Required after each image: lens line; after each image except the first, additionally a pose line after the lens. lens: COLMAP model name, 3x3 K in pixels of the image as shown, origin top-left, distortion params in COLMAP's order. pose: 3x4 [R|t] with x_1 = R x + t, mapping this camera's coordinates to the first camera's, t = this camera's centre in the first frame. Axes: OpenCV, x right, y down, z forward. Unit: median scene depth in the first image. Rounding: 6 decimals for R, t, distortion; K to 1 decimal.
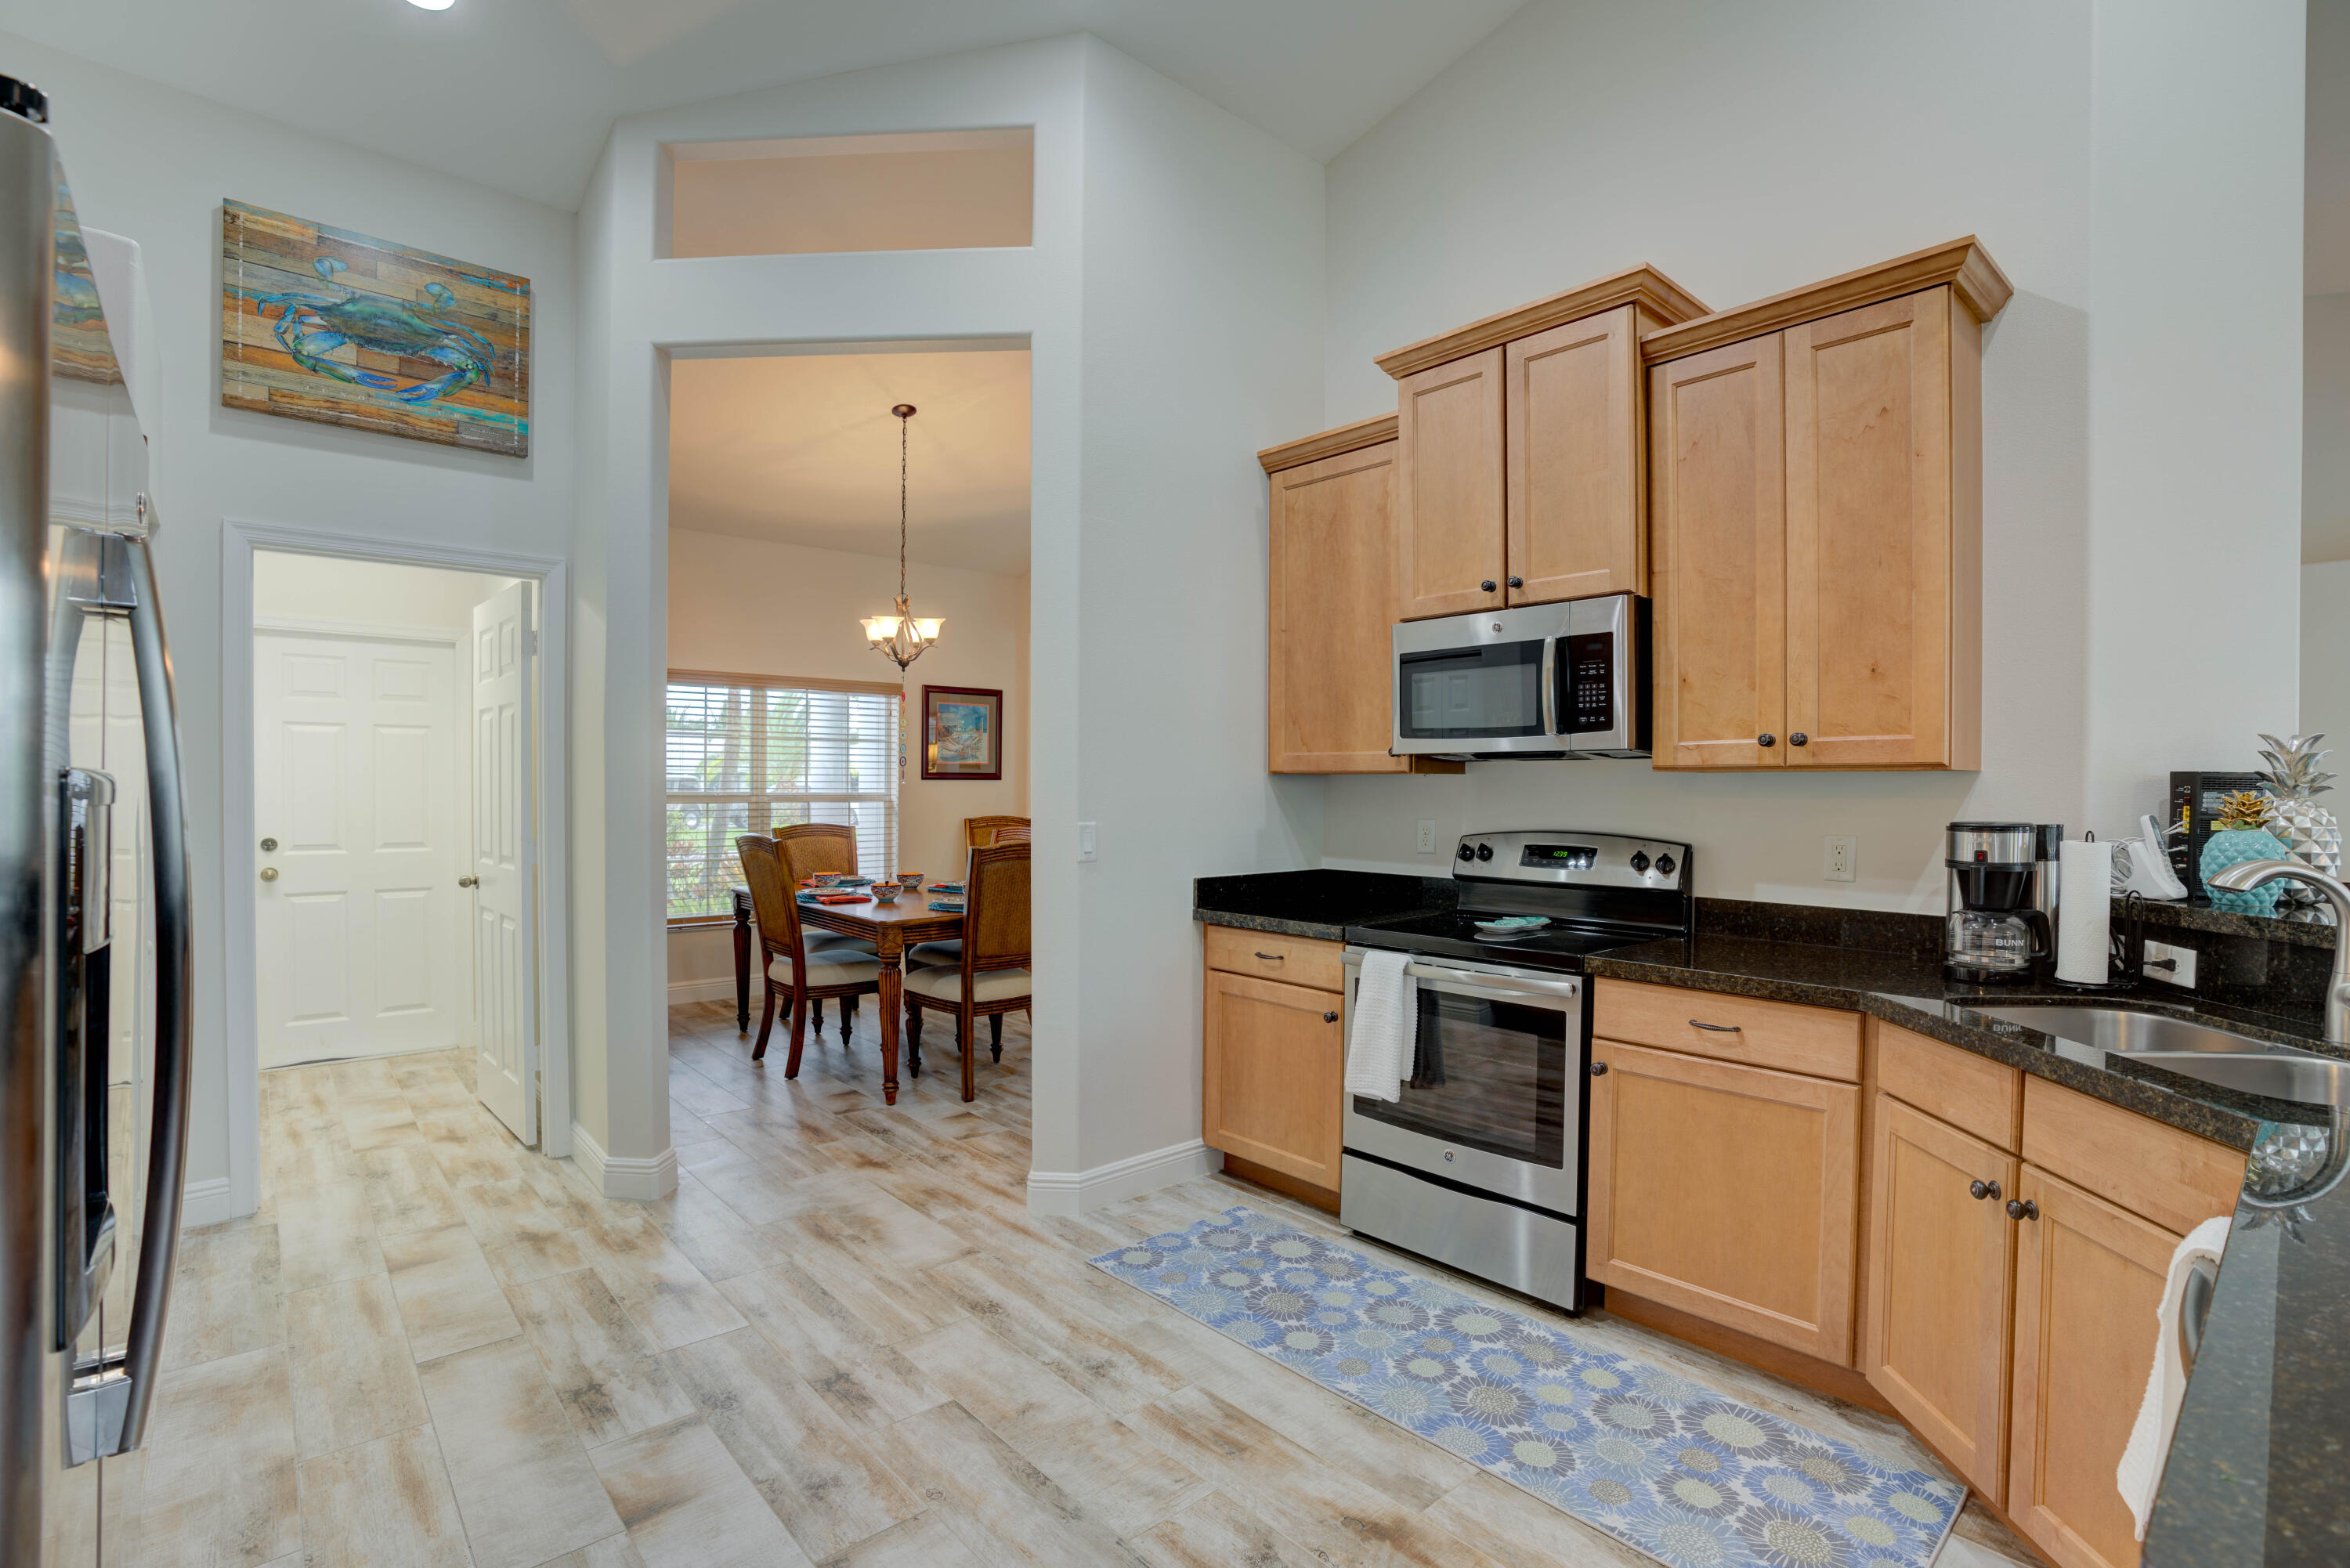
lens RADIAL K [[1112.8, 0, 1176.9], [0, 1112.8, 799.7], [0, 0, 1]] dist [-0.070655, 0.030458]
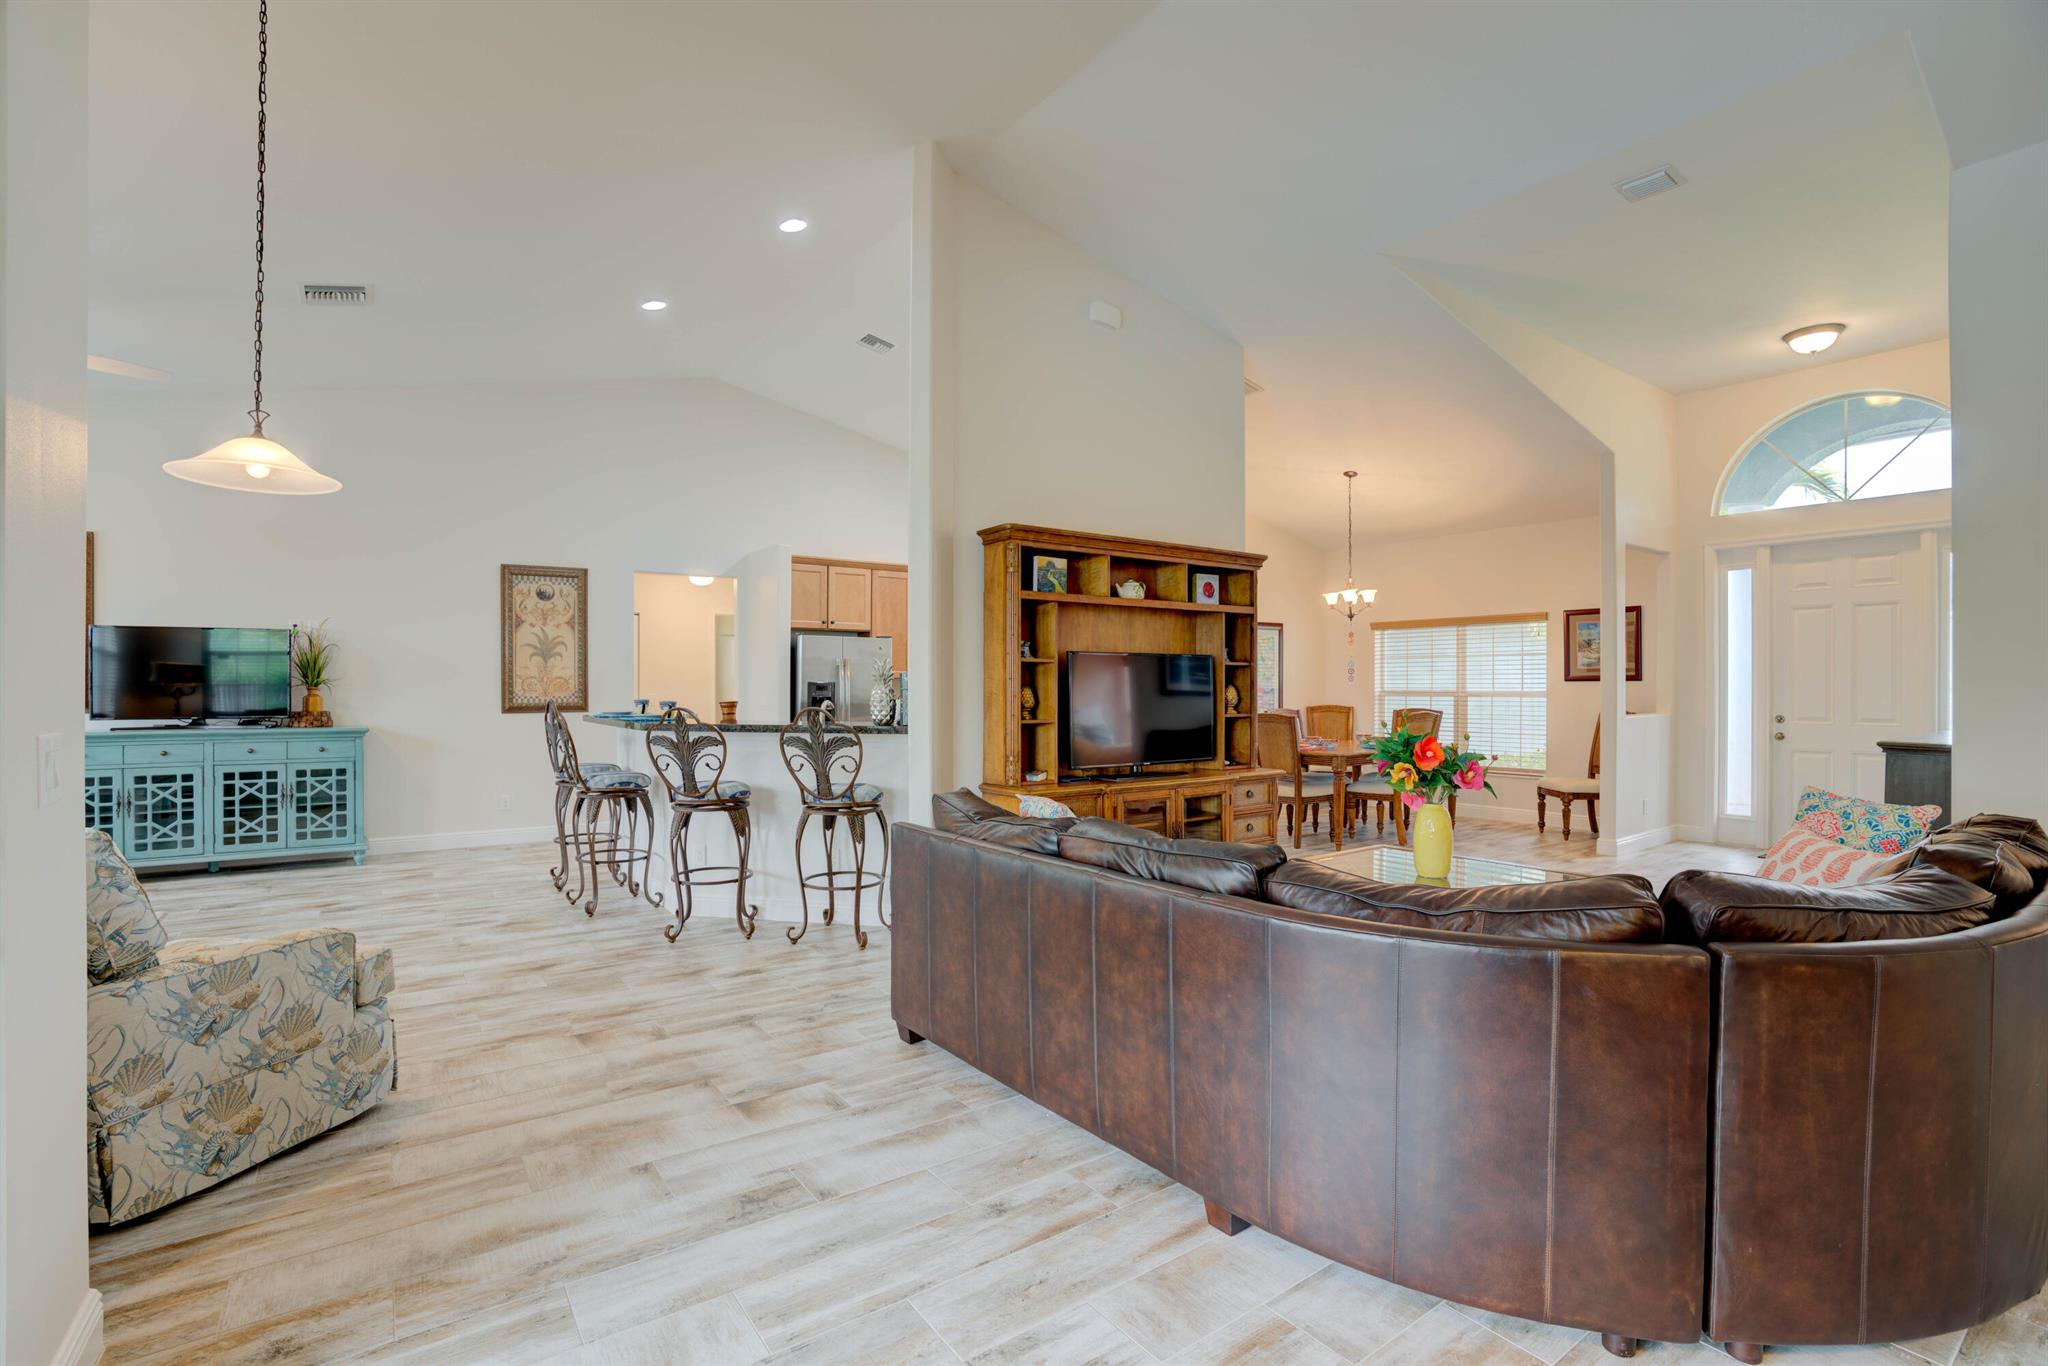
lens RADIAL K [[932.8, 0, 1017.0], [0, 932.8, 688.7], [0, 0, 1]] dist [-0.070237, 0.026011]
pose [[-0.100819, -0.003617, -0.994898, 2.233001], [-0.014304, 0.999895, -0.002186, 0.008640], [0.994802, 0.014011, -0.100861, 1.070374]]
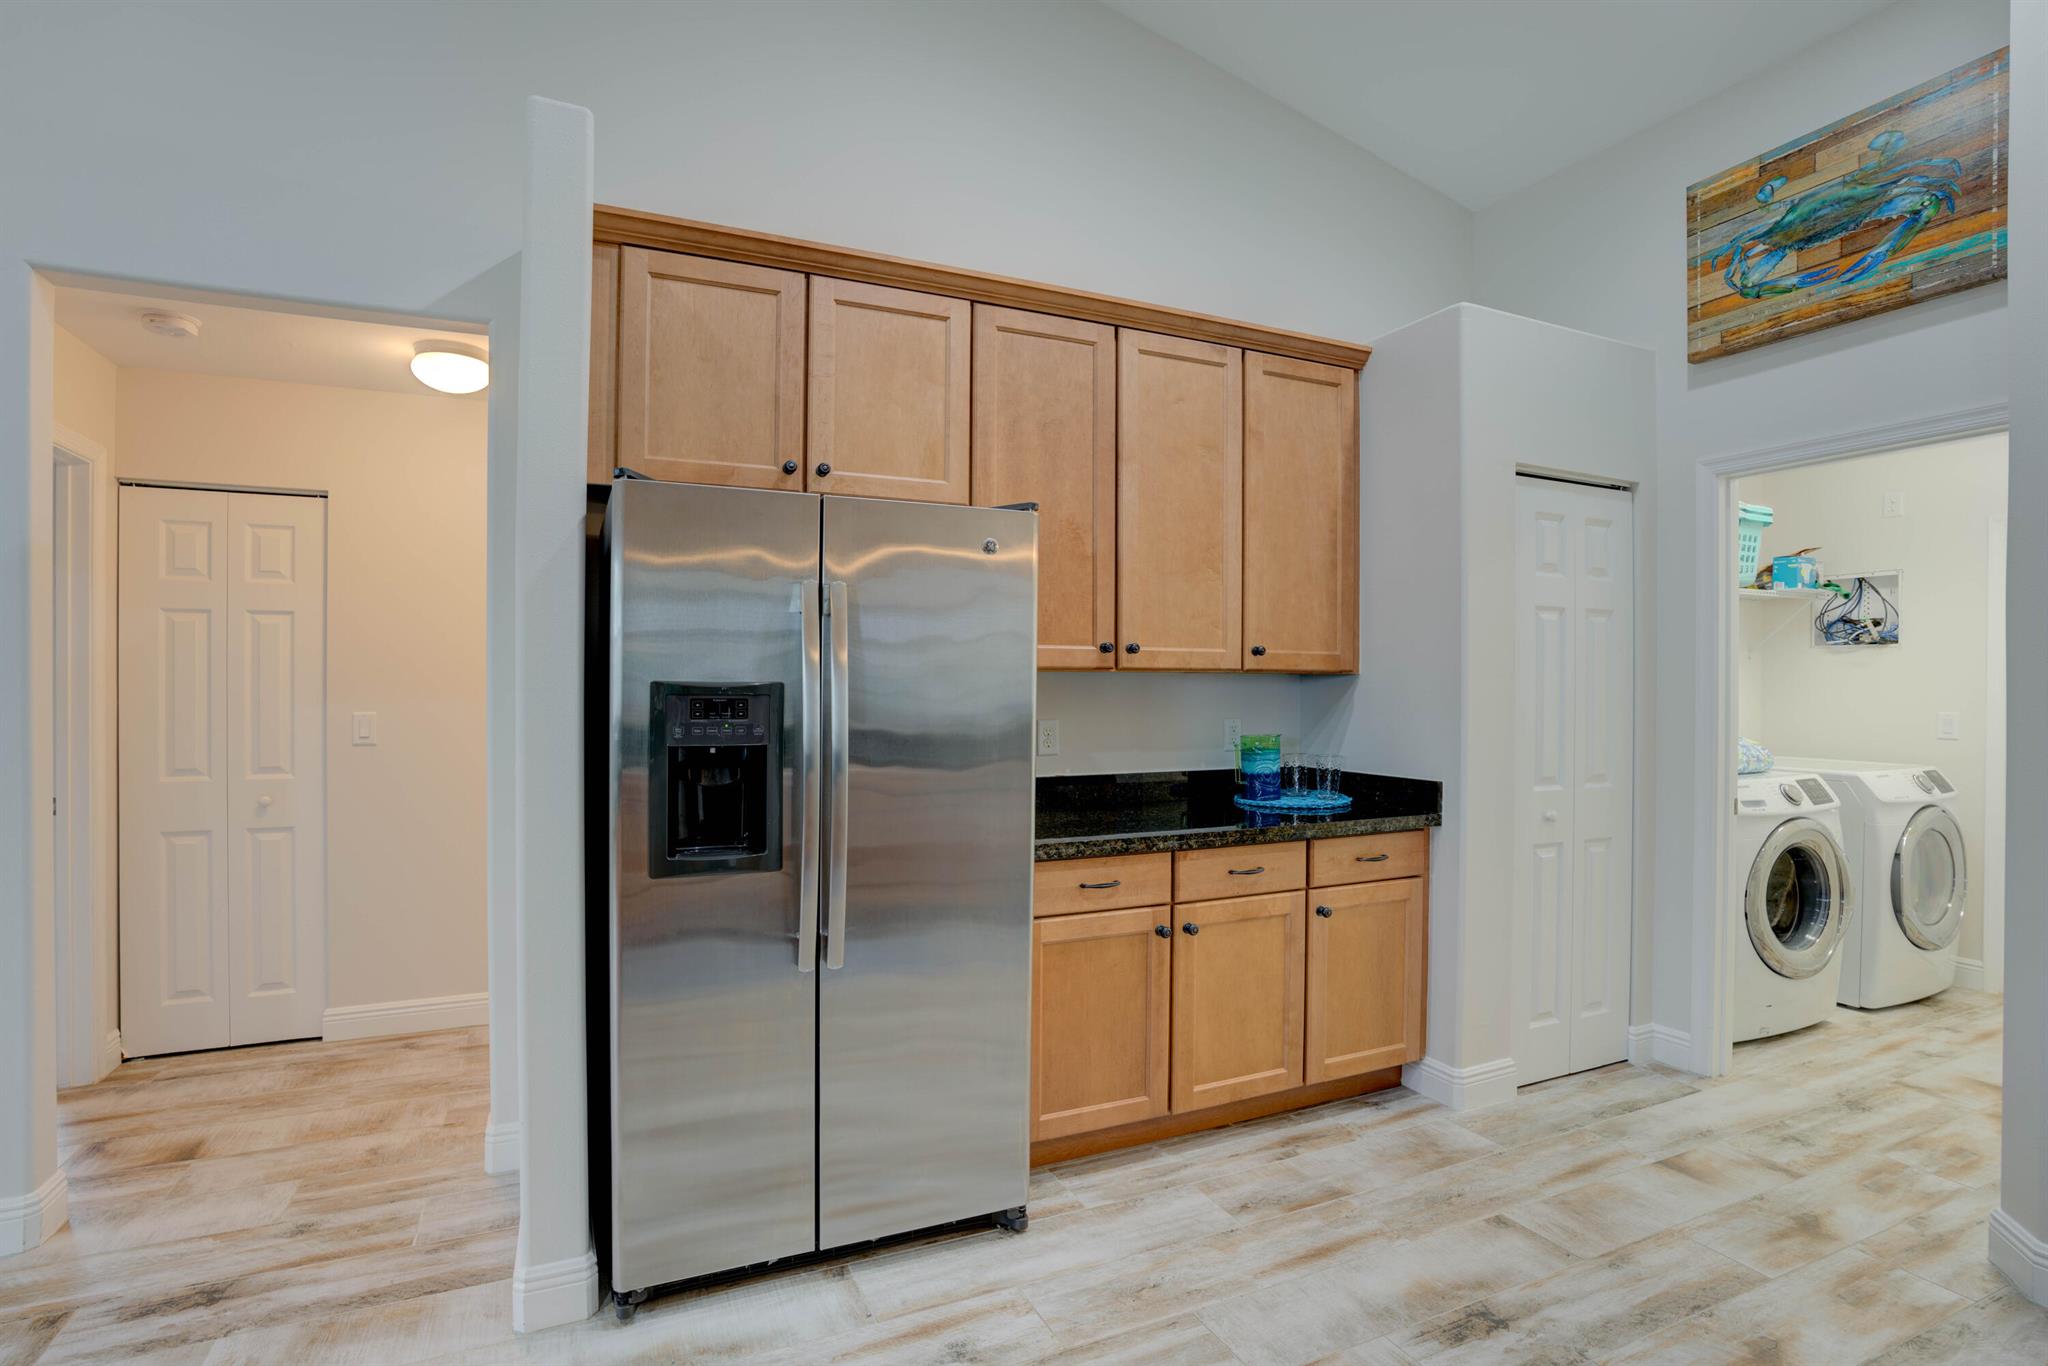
lens RADIAL K [[992.3, 0, 1084.8], [0, 992.3, 685.9], [0, 0, 1]] dist [-0.056146, 0.030171]
pose [[-0.260122, -0.003662, -0.965569, 0.286974], [-0.014948, 0.999888, 0.000235, -0.011390], [0.965460, 0.014495, -0.260148, 0.634456]]
